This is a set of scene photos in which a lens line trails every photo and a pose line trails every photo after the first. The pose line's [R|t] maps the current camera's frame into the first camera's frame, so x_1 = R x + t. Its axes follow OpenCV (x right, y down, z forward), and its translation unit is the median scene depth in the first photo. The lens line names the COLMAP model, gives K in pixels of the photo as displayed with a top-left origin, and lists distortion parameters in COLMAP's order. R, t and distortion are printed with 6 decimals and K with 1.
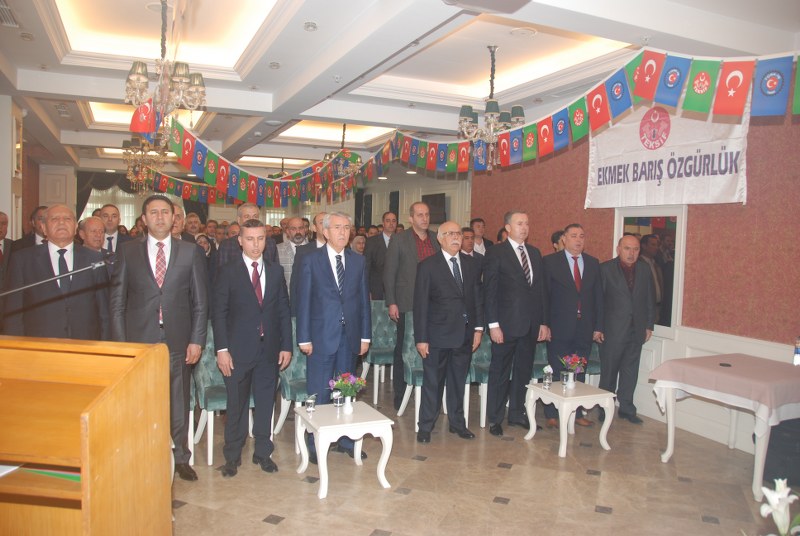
lens RADIAL K [[642.1, 0, 393.0], [0, 642.1, 276.2], [0, 0, 1]] dist [-0.134157, 0.101107]
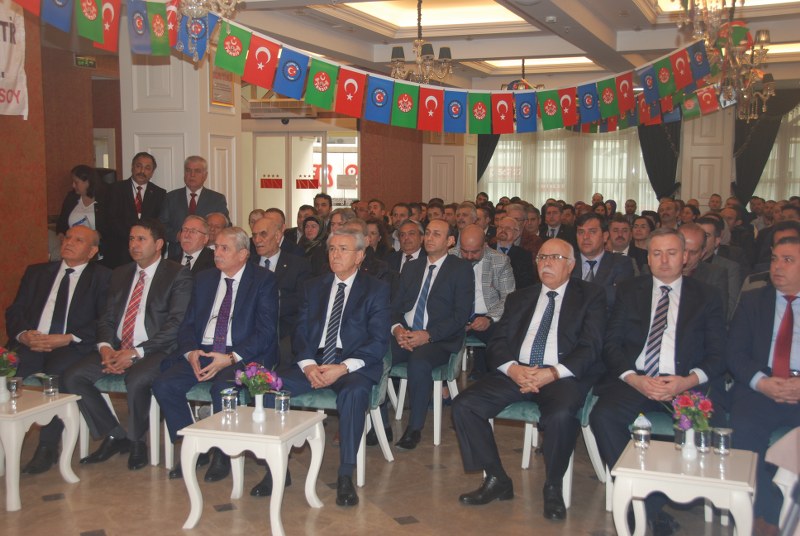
lens RADIAL K [[994.2, 0, 377.8], [0, 994.2, 278.5], [0, 0, 1]] dist [0.082489, 0.000000]
pose [[0.721386, 0.045290, -0.691051, 0.624339], [-0.030112, 0.998967, 0.034037, 0.013142], [0.691878, -0.003745, 0.722005, 0.241701]]
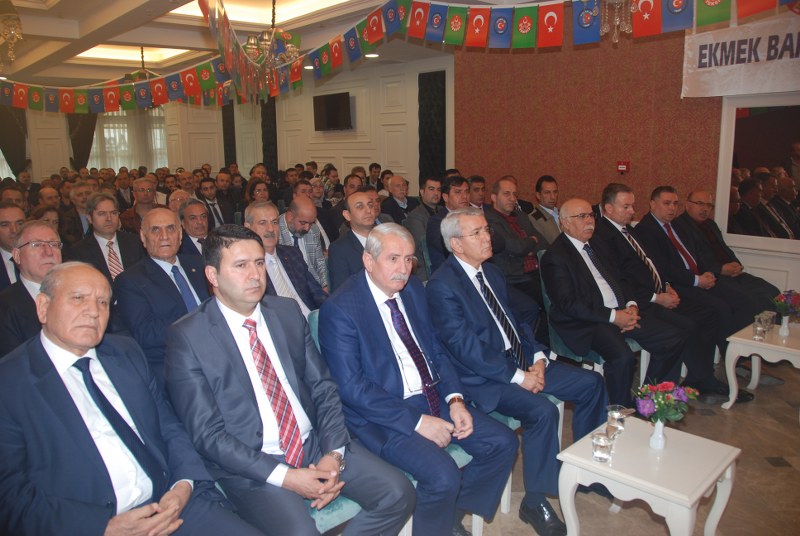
lens RADIAL K [[642.1, 0, 393.5], [0, 642.1, 272.6], [0, 0, 1]] dist [-0.134157, 0.101107]
pose [[0.949688, -0.107230, 0.294270, -0.359917], [0.066064, 0.987009, 0.146453, -0.037089], [-0.306152, -0.119644, 0.944434, 0.437644]]
